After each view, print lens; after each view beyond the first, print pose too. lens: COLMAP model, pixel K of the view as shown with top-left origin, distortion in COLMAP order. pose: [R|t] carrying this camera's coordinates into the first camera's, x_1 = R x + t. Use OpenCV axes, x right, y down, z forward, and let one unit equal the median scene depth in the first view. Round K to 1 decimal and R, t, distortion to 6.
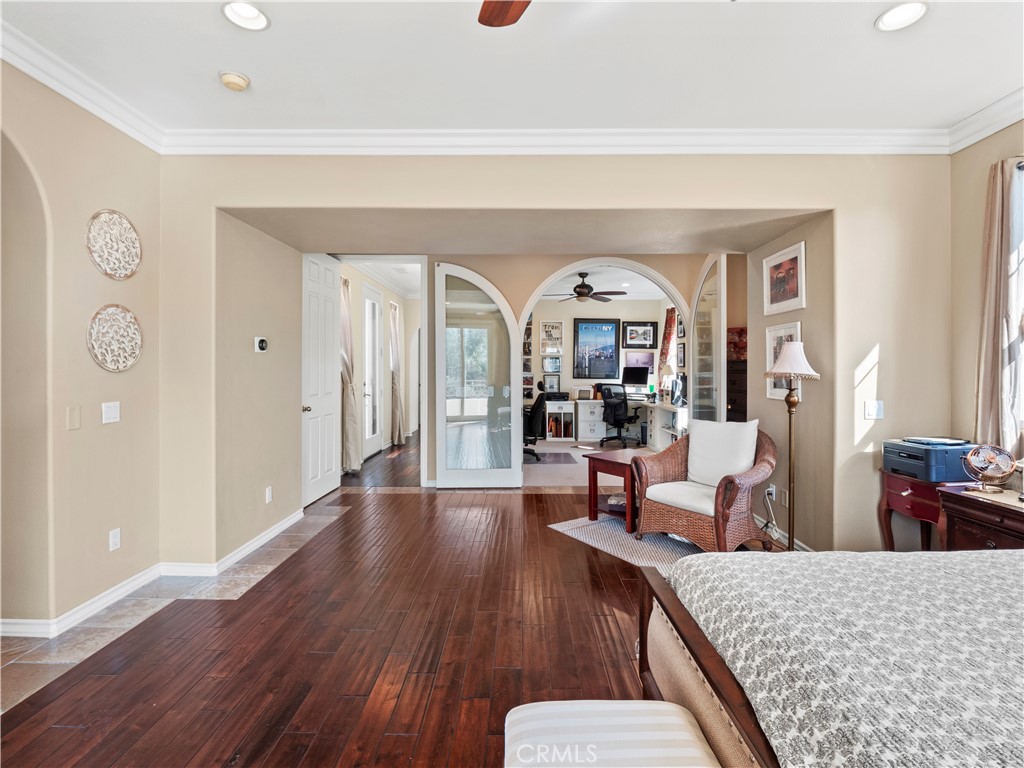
lens RADIAL K [[491.7, 0, 517.7], [0, 491.7, 373.8], [0, 0, 1]] dist [-0.023724, -0.000309]
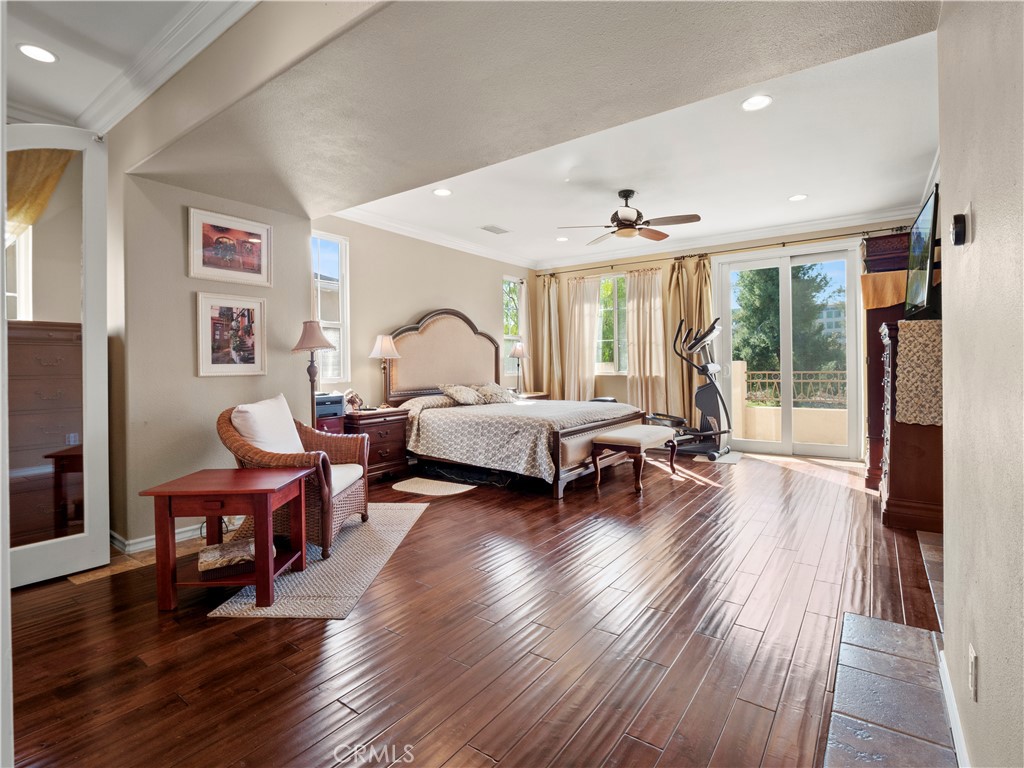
lens RADIAL K [[491.7, 0, 517.7], [0, 491.7, 373.8], [0, 0, 1]] dist [-0.023724, -0.000309]
pose [[-0.812837, 0.001127, 0.582489, -0.216276], [0.015556, 0.999683, 0.019774, 0.019426], [-0.582283, 0.025135, -0.812598, 0.694547]]
